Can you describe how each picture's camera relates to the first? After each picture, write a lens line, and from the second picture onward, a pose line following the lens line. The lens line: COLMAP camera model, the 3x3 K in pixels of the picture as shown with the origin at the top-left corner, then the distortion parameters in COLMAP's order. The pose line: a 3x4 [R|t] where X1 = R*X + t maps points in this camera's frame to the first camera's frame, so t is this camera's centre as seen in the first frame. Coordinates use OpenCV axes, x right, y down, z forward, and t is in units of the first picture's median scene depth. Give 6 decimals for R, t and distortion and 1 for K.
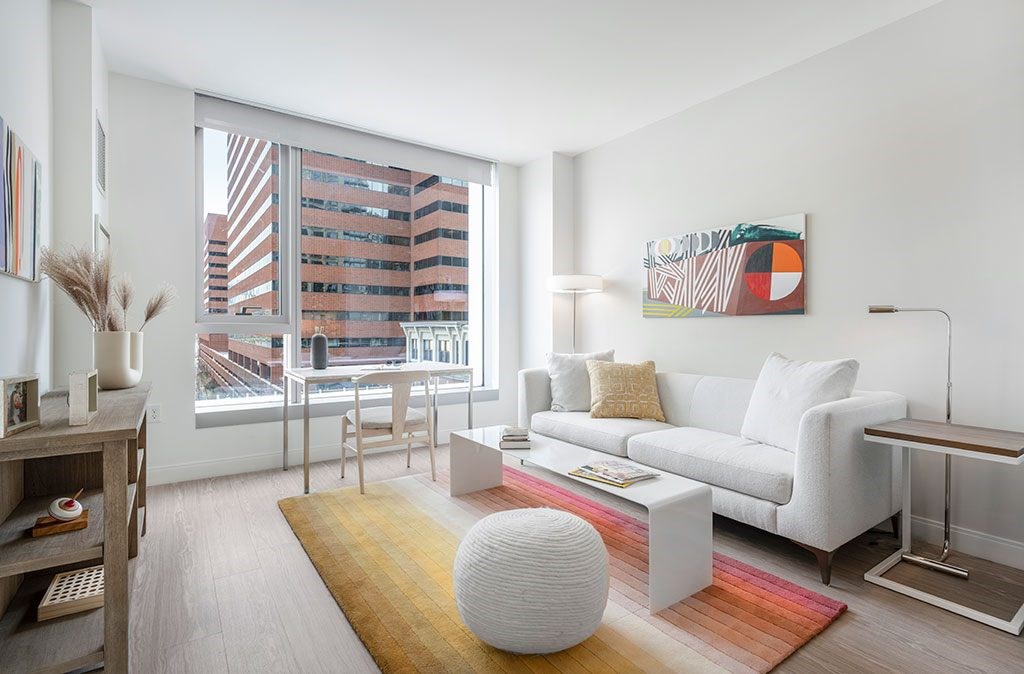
lens RADIAL K [[491.0, 0, 520.4], [0, 491.0, 336.6], [0, 0, 1]] dist [0.002883, -0.000332]
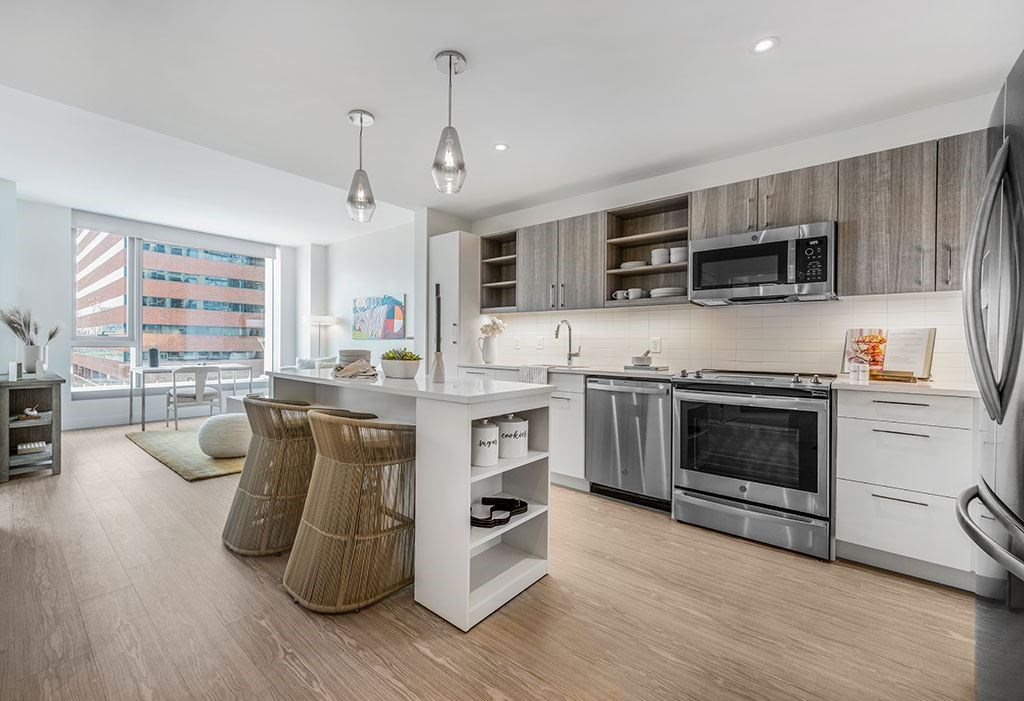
lens RADIAL K [[454.5, 0, 504.1], [0, 454.5, 348.6], [0, 0, 1]] dist [0.003492, 0.000163]
pose [[0.974590, 0.003105, 0.223976, 0.477298], [-0.001923, 0.999983, -0.005495, 0.006103], [-0.223989, 0.004925, 0.974579, -0.926987]]
